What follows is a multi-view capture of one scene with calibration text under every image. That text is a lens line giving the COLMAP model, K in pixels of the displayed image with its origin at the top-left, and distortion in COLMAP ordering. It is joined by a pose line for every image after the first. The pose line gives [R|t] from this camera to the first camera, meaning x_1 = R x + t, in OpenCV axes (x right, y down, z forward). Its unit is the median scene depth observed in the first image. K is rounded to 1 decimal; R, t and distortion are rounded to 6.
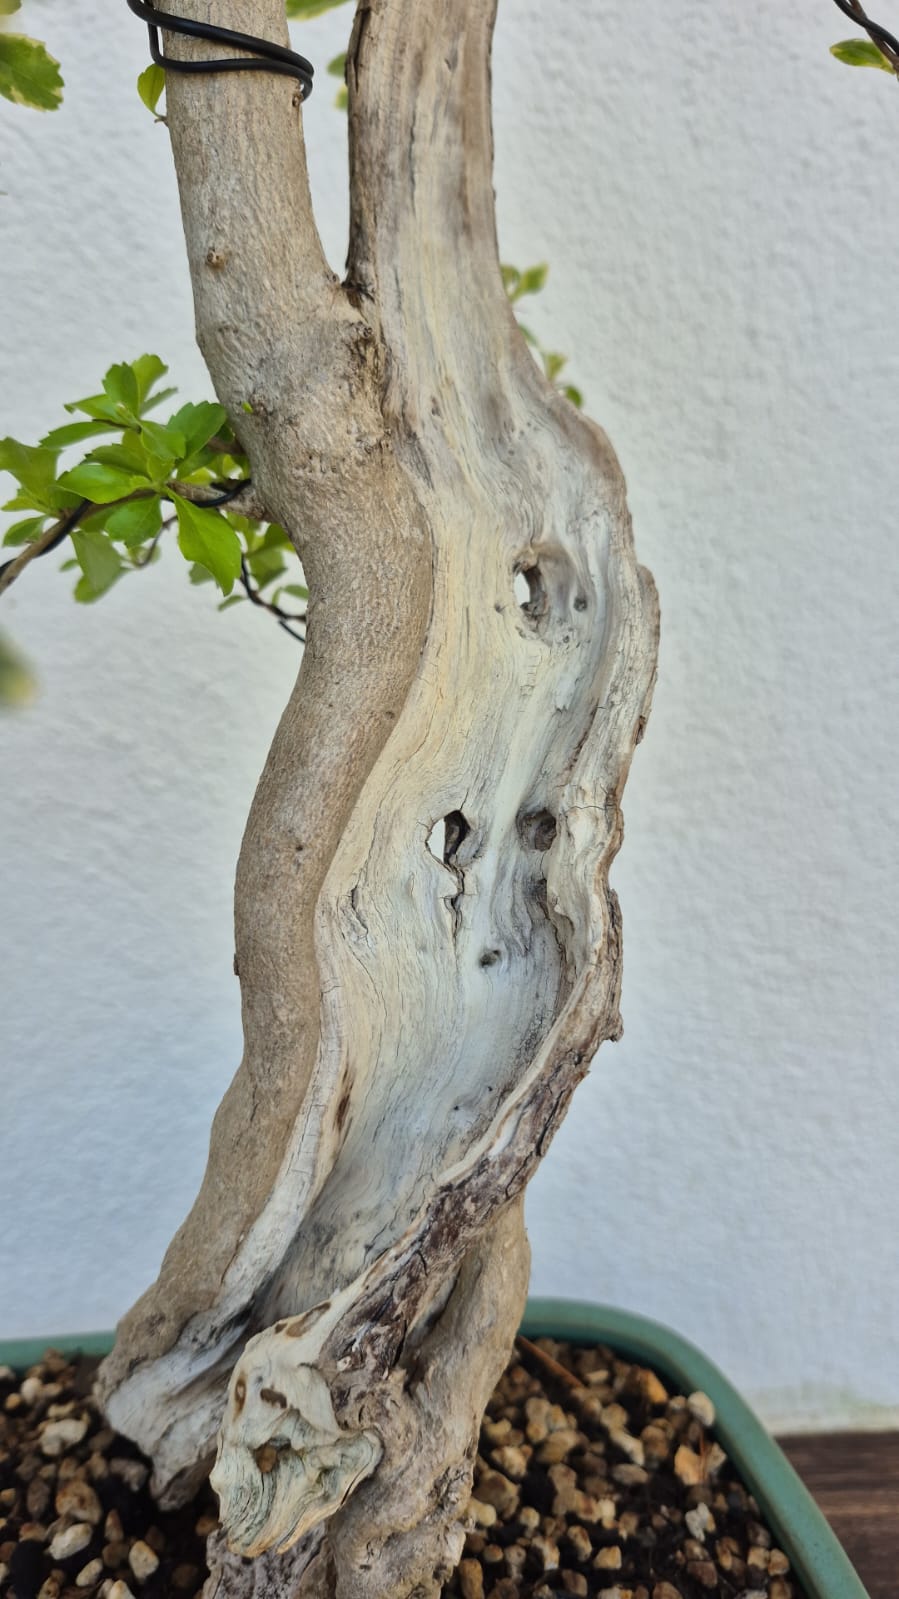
lens RADIAL K [[1238.5, 0, 469.1], [0, 1238.5, 799.4], [0, 0, 1]] dist [0.039705, -0.118278]
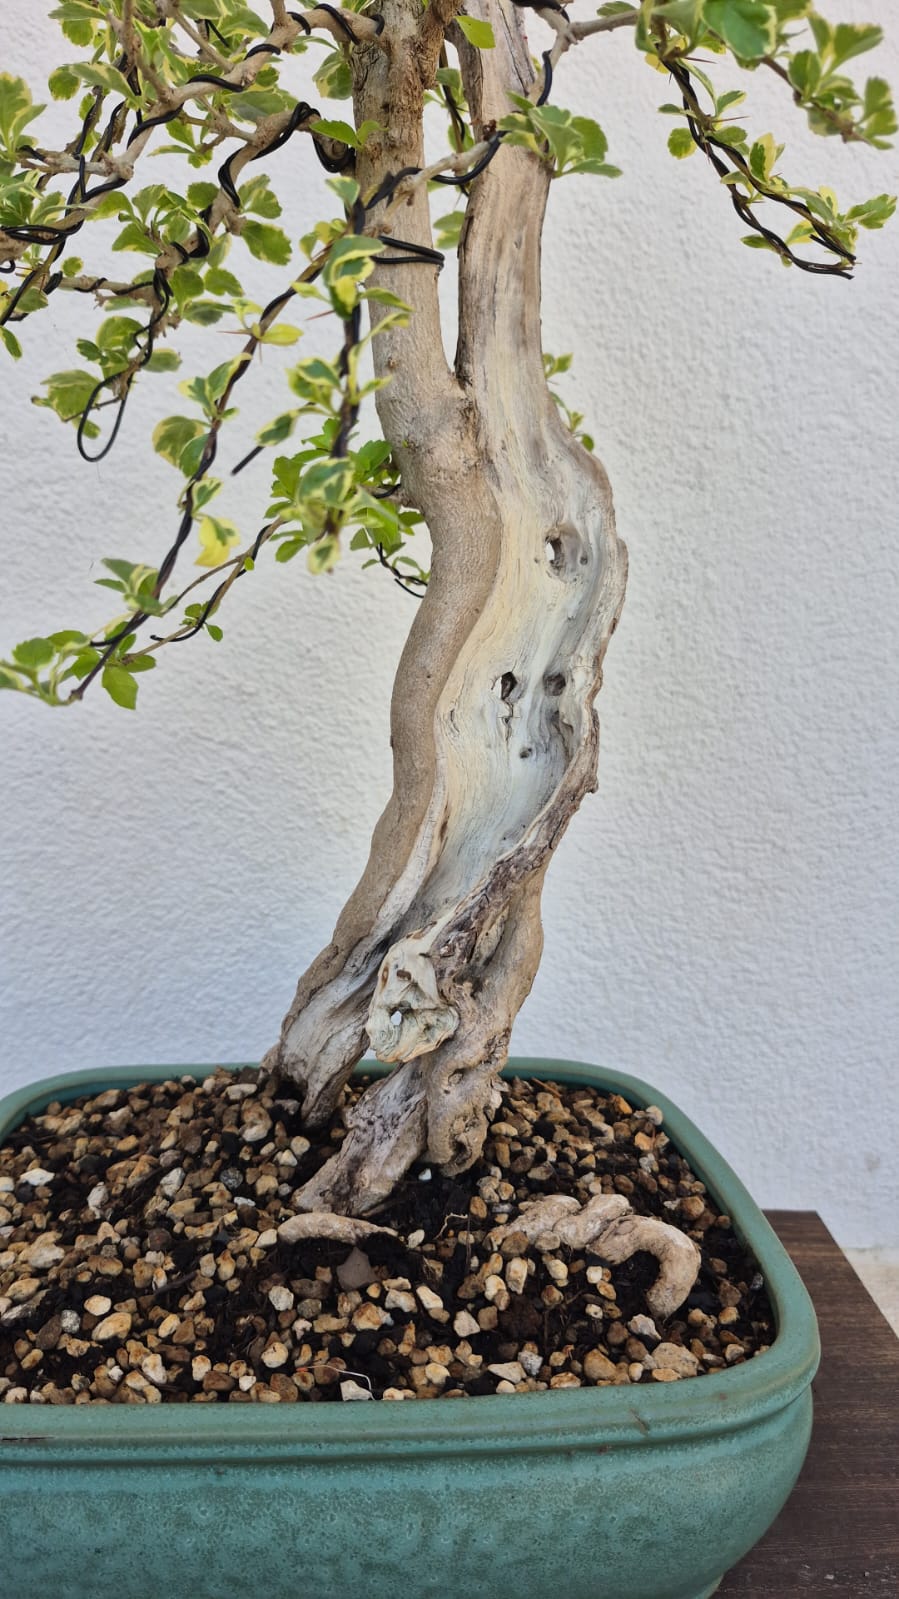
lens RADIAL K [[1196.7, 0, 449.5], [0, 1196.7, 799.5], [0, 0, 1]] dist [0.065716, -0.118386]
pose [[0.999007, 0.029274, -0.033578, -0.032059], [-0.030057, 0.999283, -0.023041, 0.224207], [0.032879, 0.024028, 0.999170, -0.685420]]
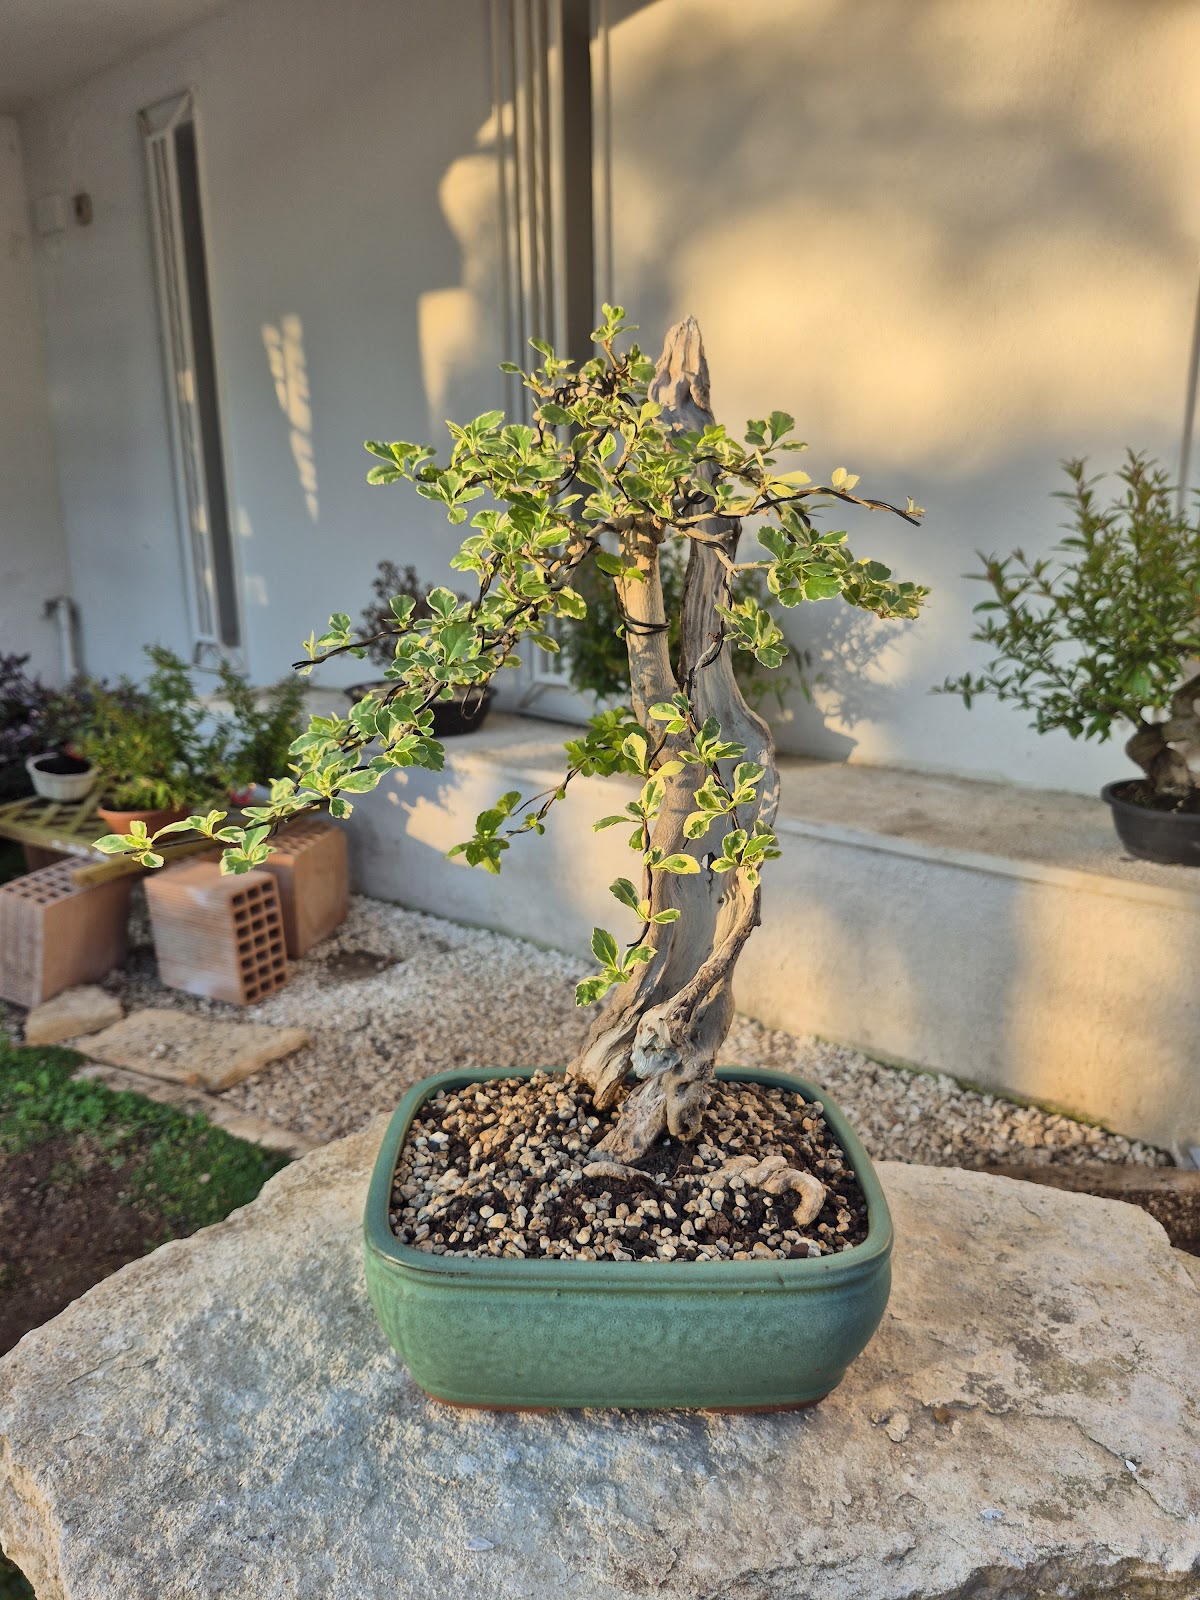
lens RADIAL K [[1176.8, 0, 593.3], [0, 1176.8, 797.8], [0, 0, 1]] dist [0.055476, -0.000038]
pose [[0.990046, 0.021159, -0.139141, 0.097629], [-0.021186, 0.999775, 0.001288, -0.116411], [0.139137, 0.001672, 0.990272, -1.835023]]
